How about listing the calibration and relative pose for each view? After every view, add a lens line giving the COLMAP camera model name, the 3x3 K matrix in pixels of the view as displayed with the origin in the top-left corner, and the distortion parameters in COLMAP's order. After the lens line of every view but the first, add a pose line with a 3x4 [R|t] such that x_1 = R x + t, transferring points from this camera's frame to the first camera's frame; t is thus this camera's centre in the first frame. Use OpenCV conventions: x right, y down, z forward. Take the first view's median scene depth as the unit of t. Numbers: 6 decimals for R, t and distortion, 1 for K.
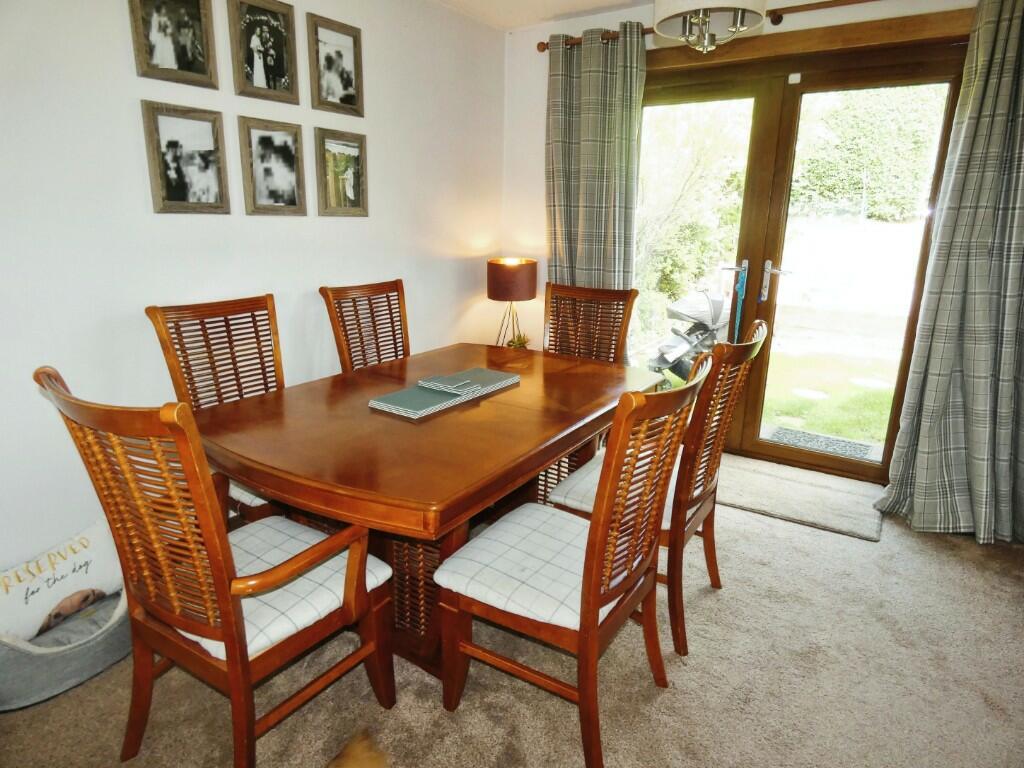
lens RADIAL K [[644.7, 0, 516.6], [0, 644.7, 378.8], [0, 0, 1]] dist [0.007293, -0.009424]
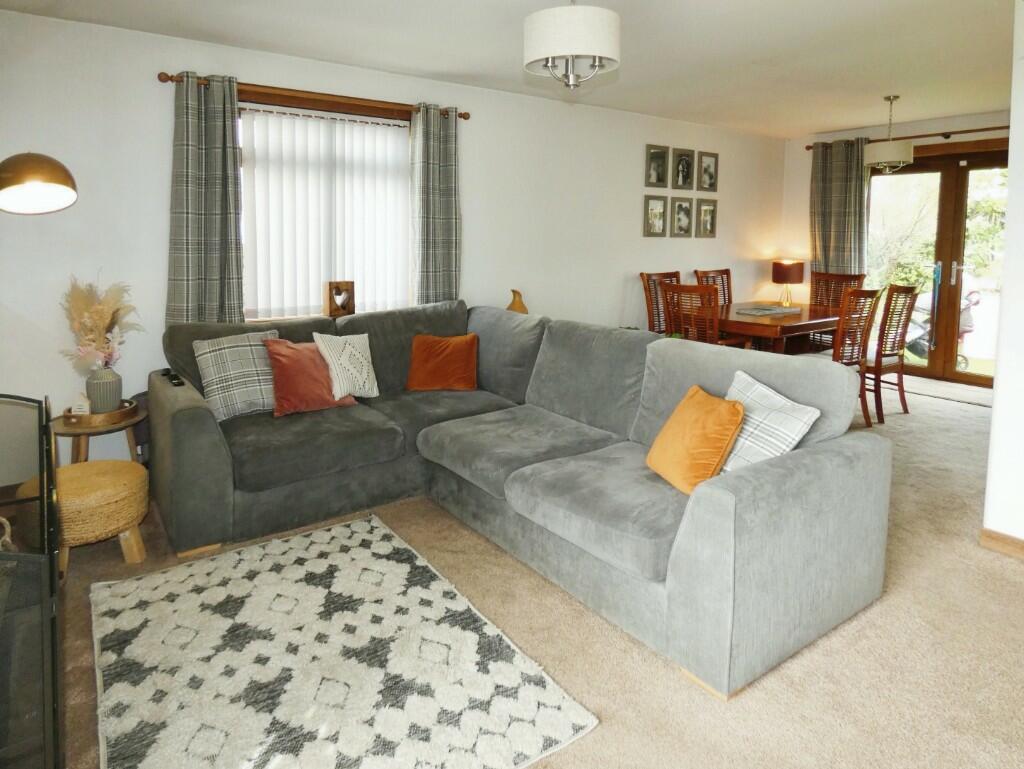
lens RADIAL K [[644.7, 0, 497.2], [0, 644.7, 282.2], [0, 0, 1]] dist [0.007293, -0.009424]
pose [[0.928769, 0.021290, -0.370048, -0.134779], [-0.085989, 0.983488, -0.159237, 0.326949], [0.360547, 0.179715, 0.915264, -1.313695]]
